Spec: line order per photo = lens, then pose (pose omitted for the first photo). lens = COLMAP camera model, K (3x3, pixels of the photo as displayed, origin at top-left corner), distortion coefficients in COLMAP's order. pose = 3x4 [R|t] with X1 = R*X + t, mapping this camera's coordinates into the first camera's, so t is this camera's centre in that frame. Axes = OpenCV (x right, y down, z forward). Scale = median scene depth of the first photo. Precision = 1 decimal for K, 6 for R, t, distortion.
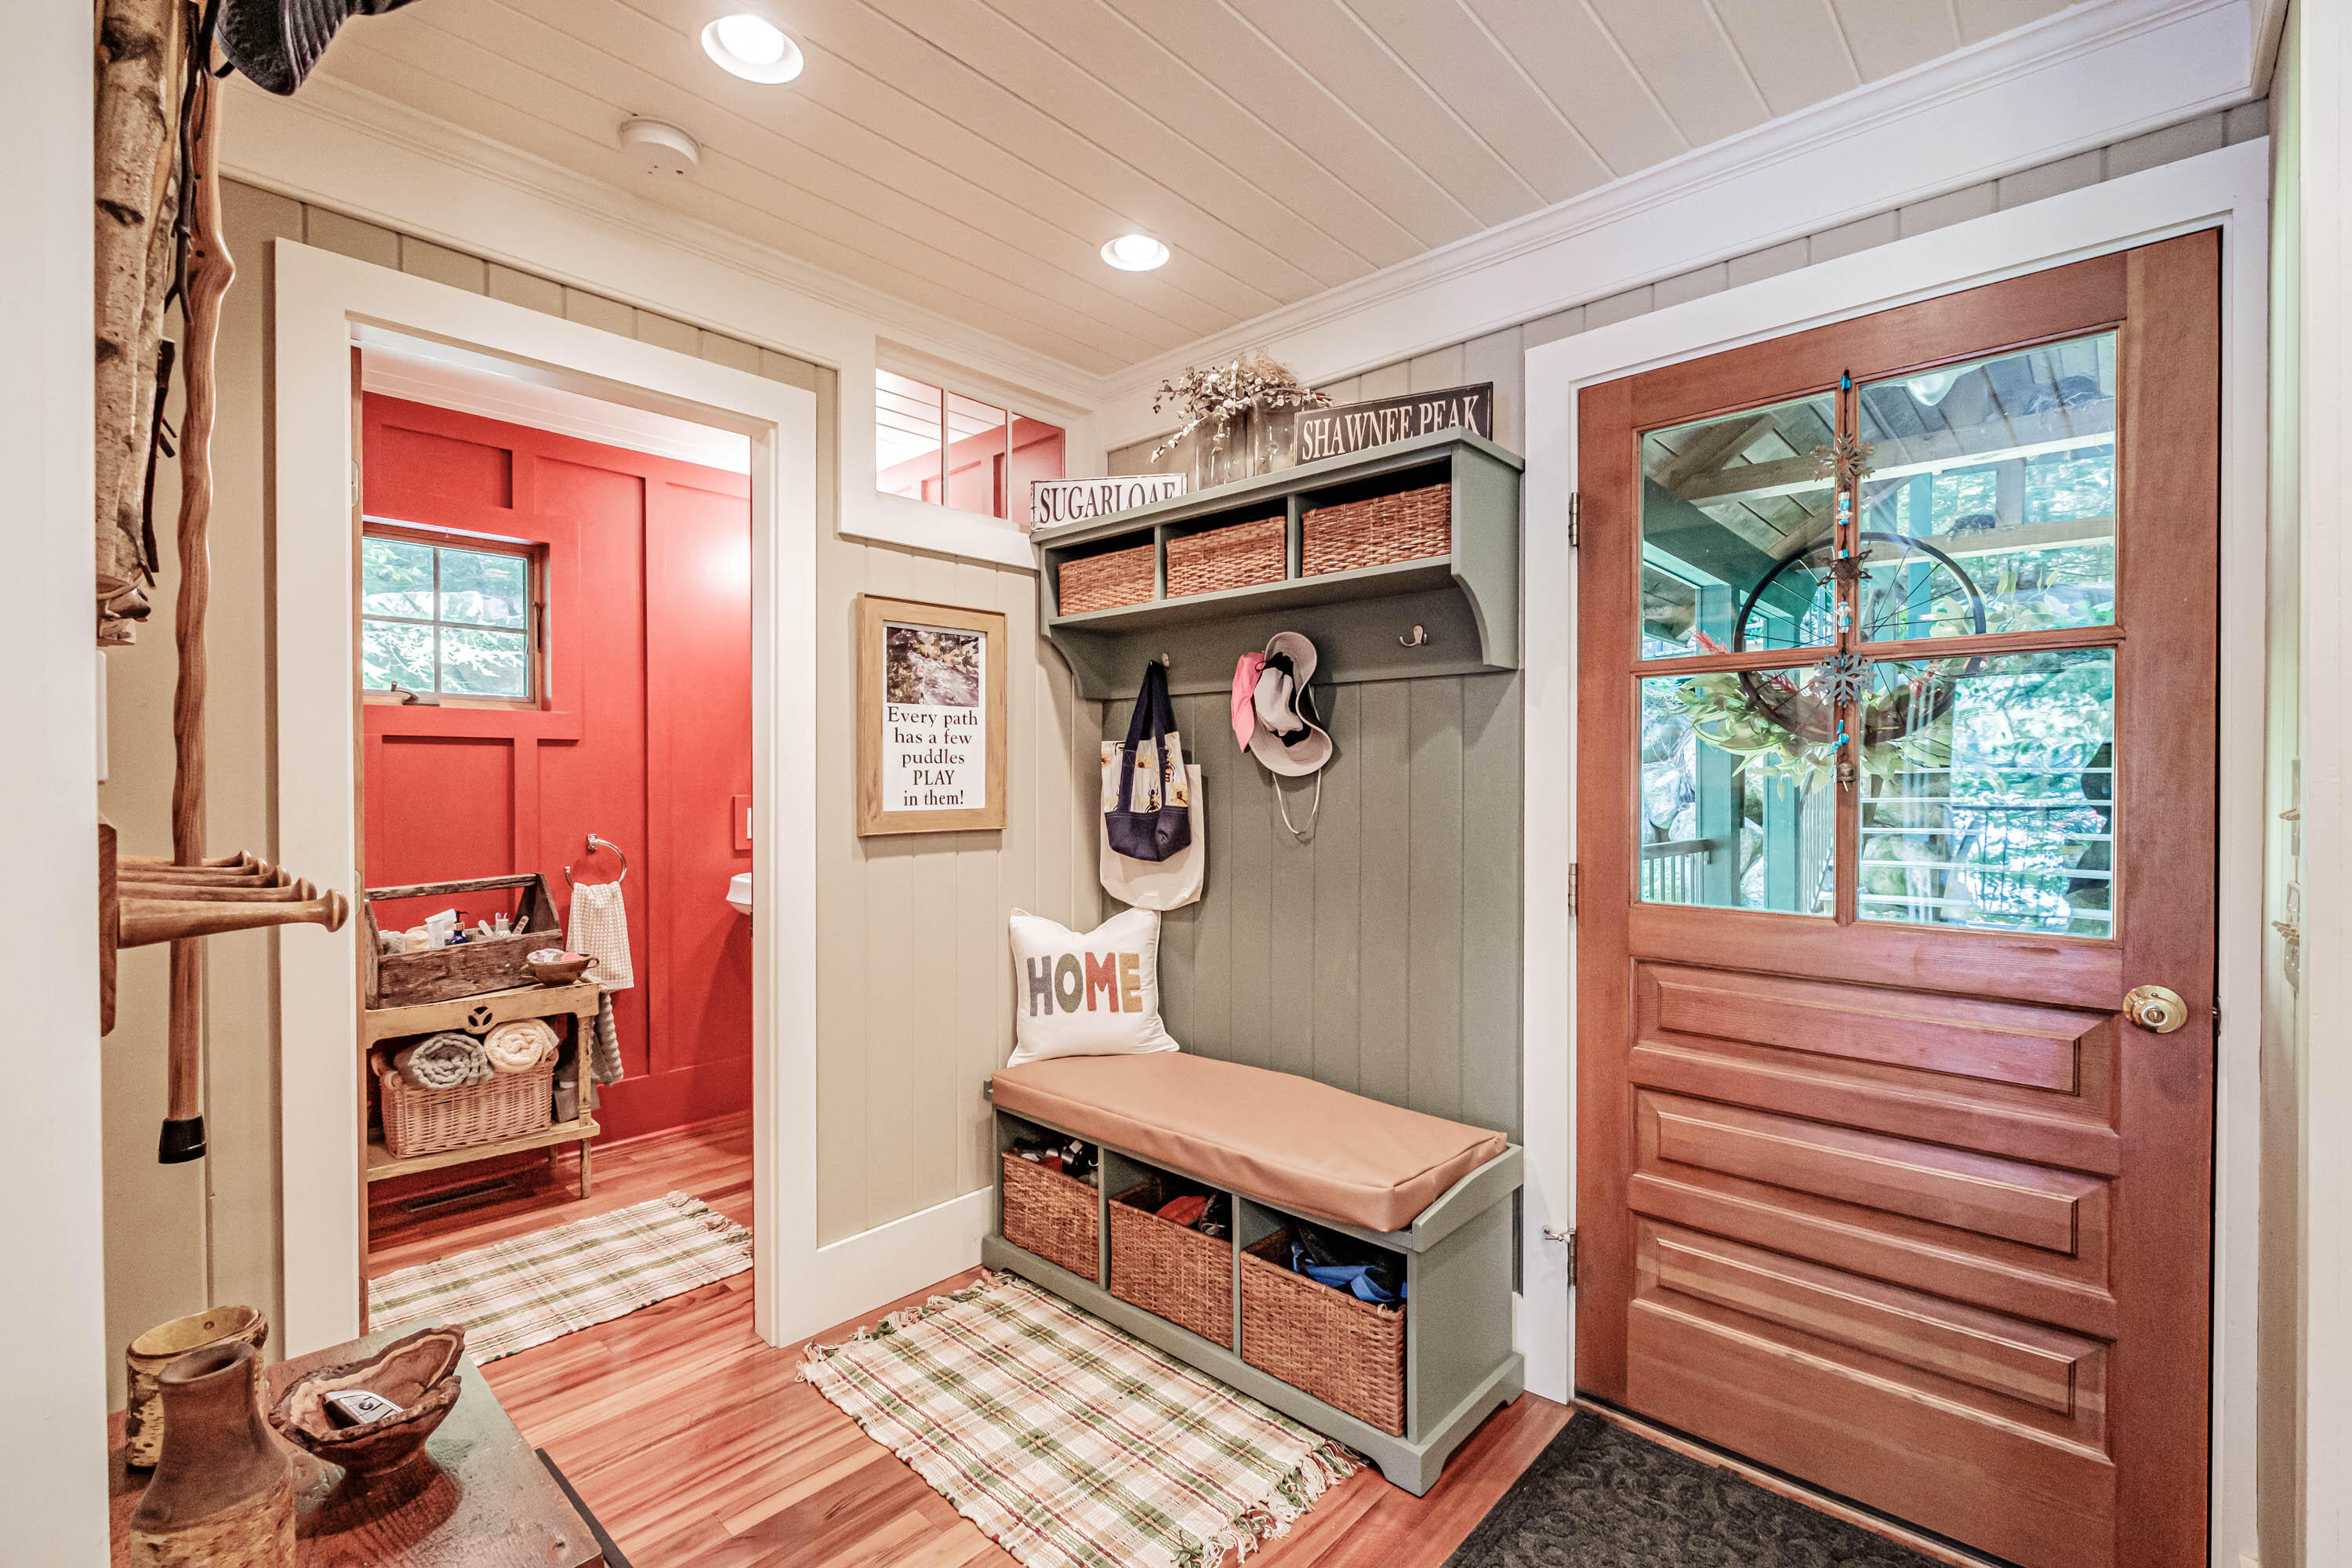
lens RADIAL K [[1066.6, 0, 1176.0], [0, 1066.6, 784.0], [0, 0, 1]] dist [0.000542, -0.000063]
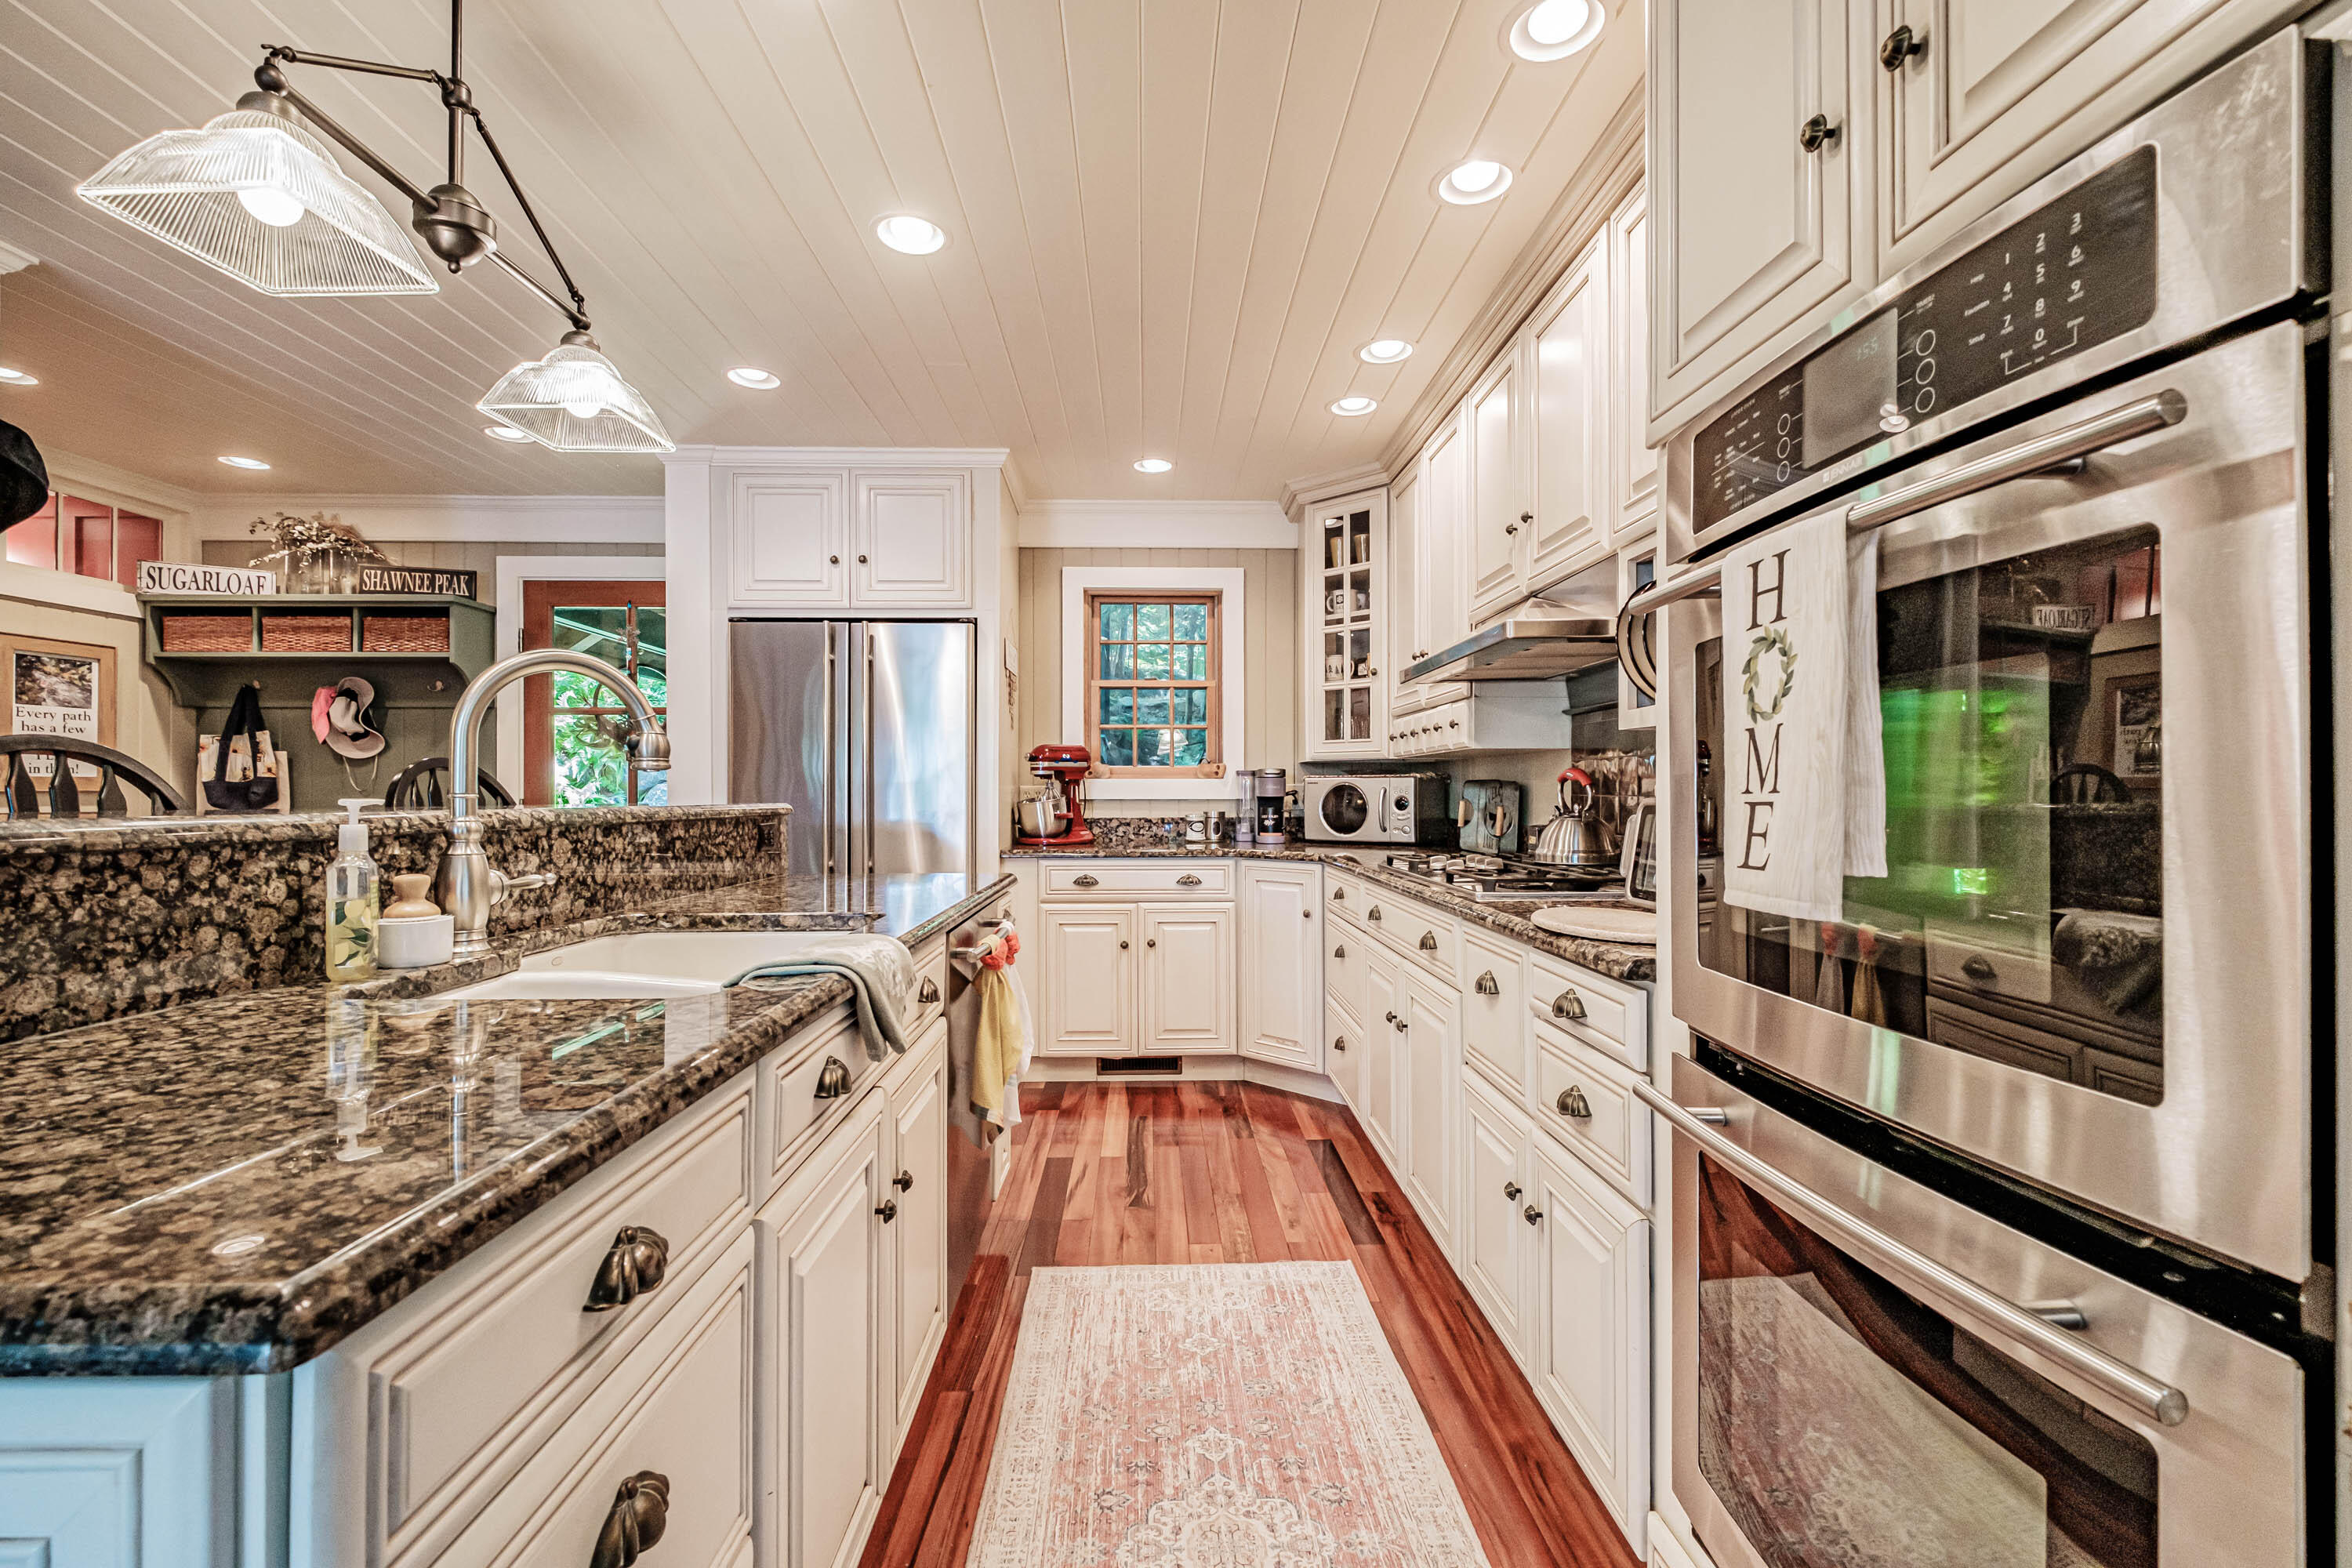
lens RADIAL K [[1026.2, 0, 1184.3], [0, 1026.2, 785.4], [0, 0, 1]] dist [-0.000443, -0.001168]
pose [[0.717502, 0.003137, 0.696550, -0.091341], [0.003638, 0.999959, -0.008251, 0.056587], [-0.696547, 0.008454, 0.717461, -1.179227]]
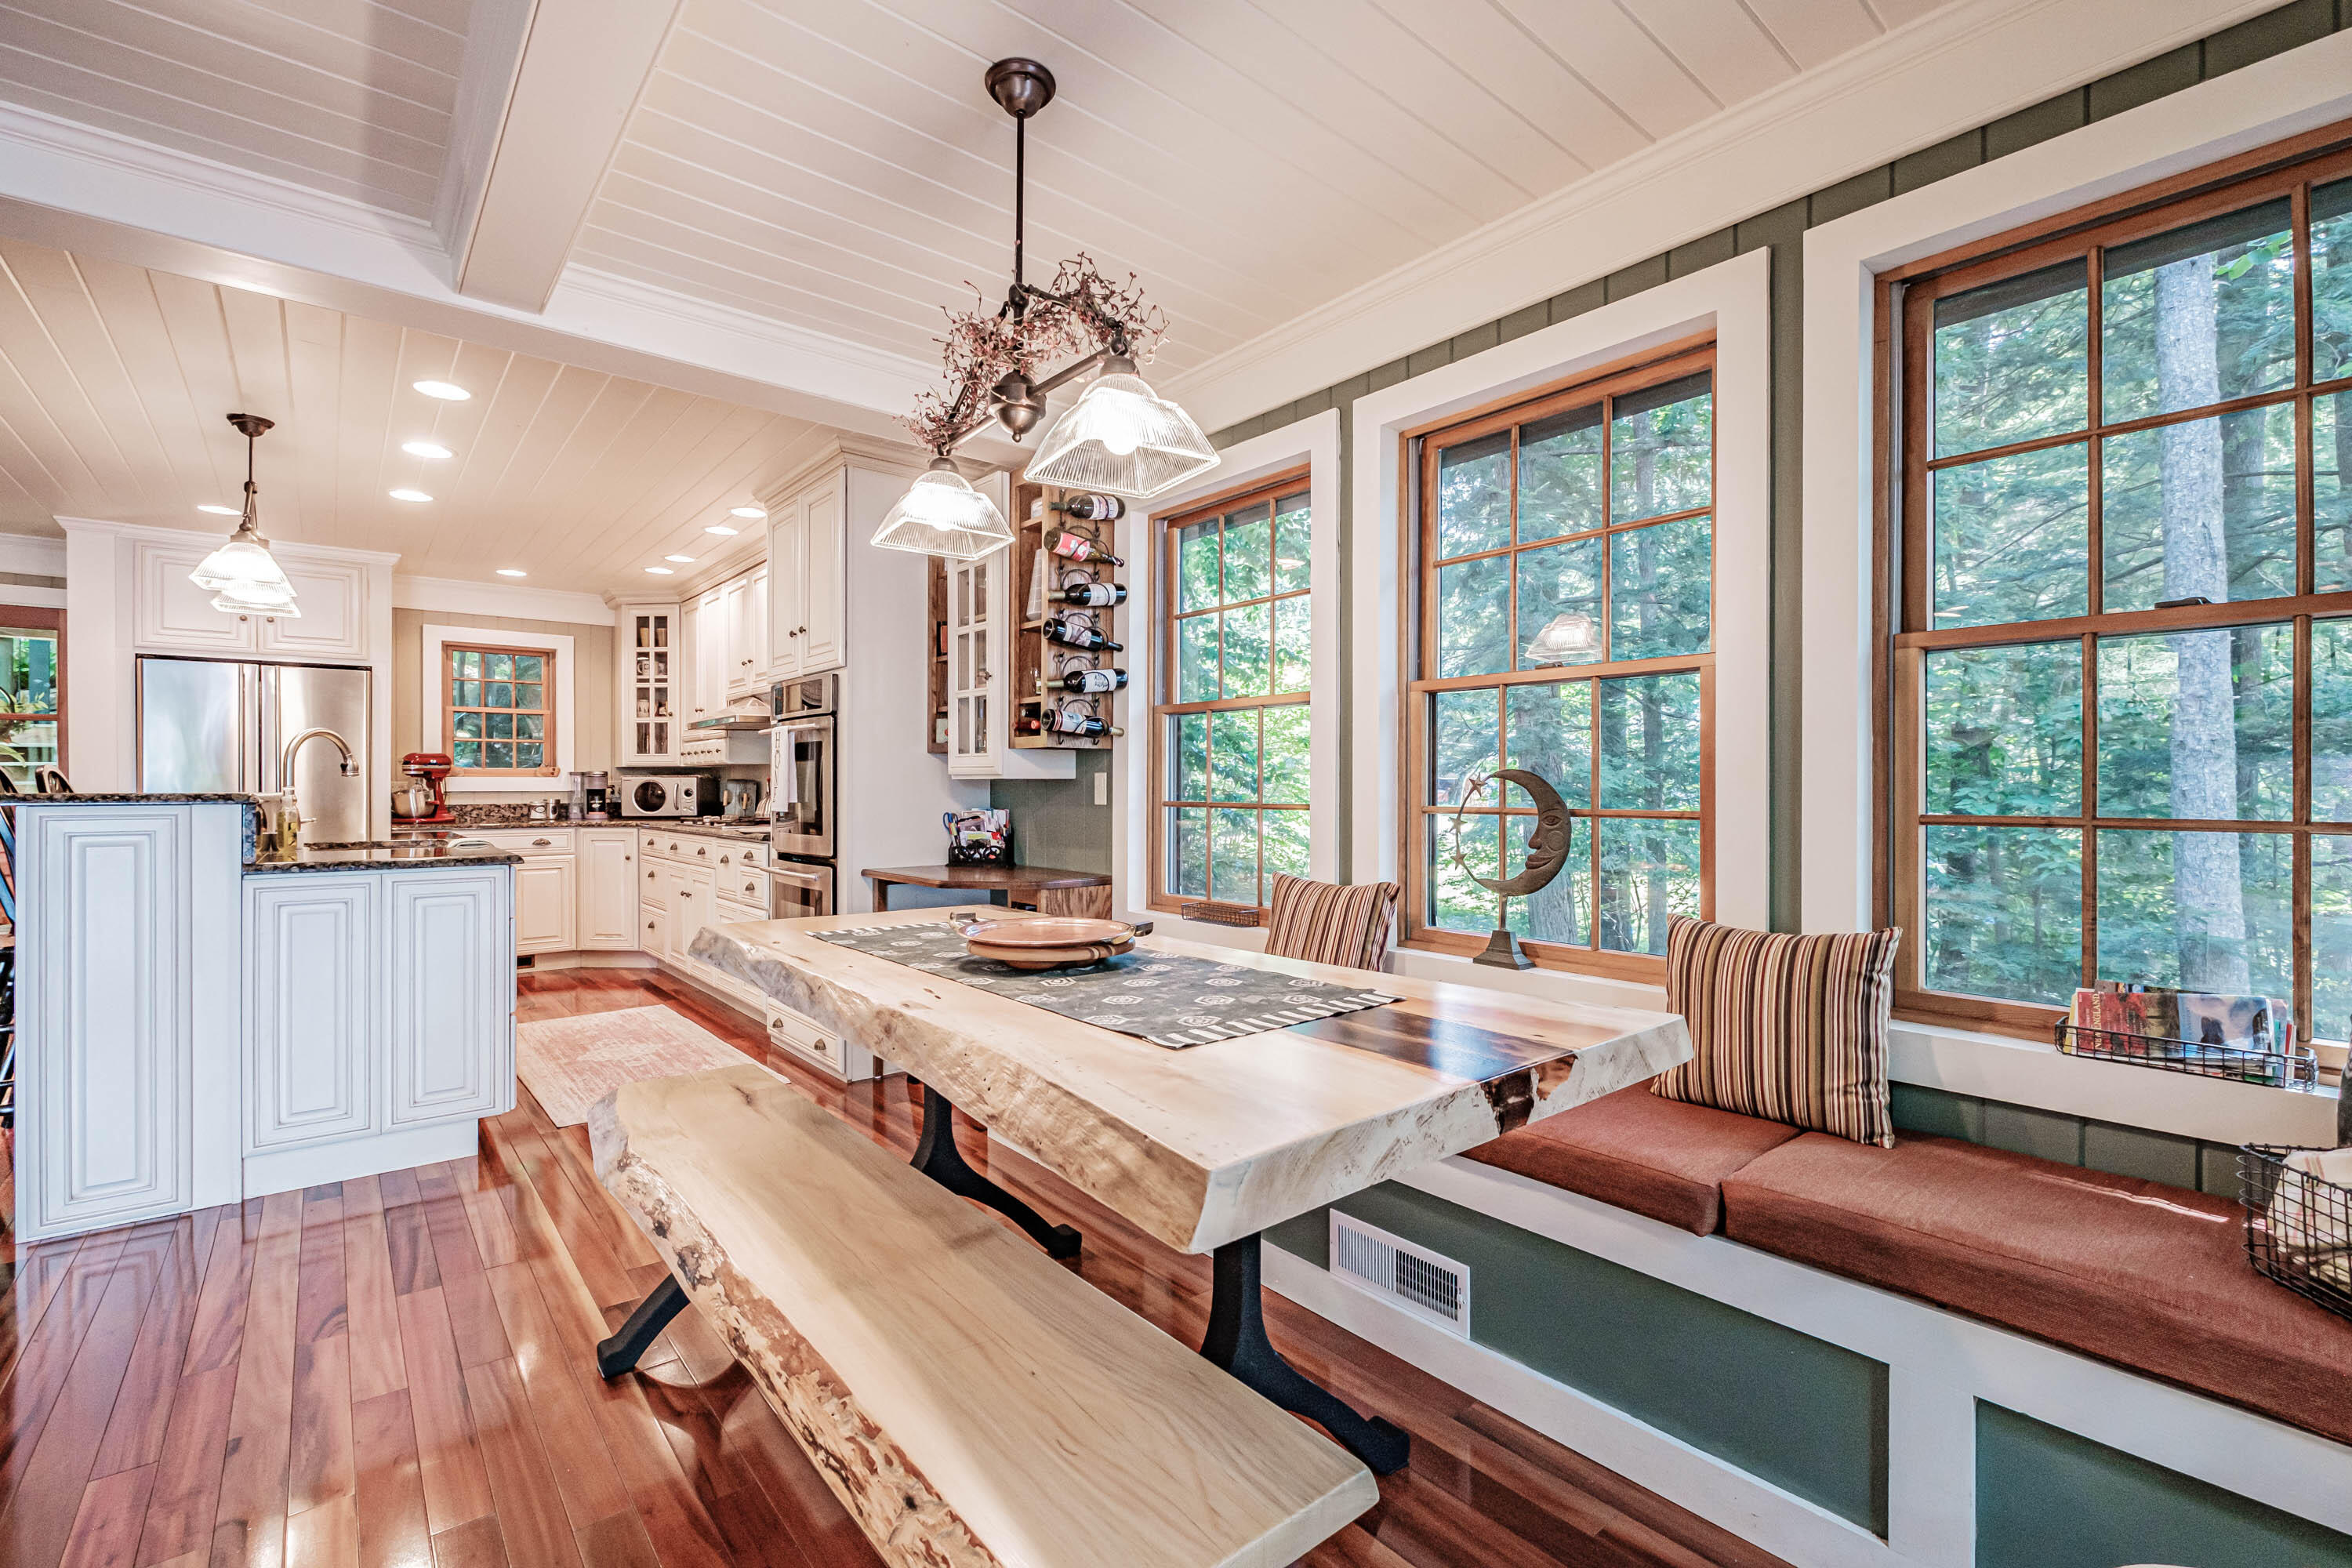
lens RADIAL K [[1026.2, 0, 1184.3], [0, 1026.2, 785.4], [0, 0, 1]] dist [-0.000443, -0.001168]
pose [[0.140408, -0.000703, 0.990093, -1.161910], [0.006179, 0.999981, -0.000167, 0.061934], [-0.990074, 0.006141, 0.140410, -1.896687]]
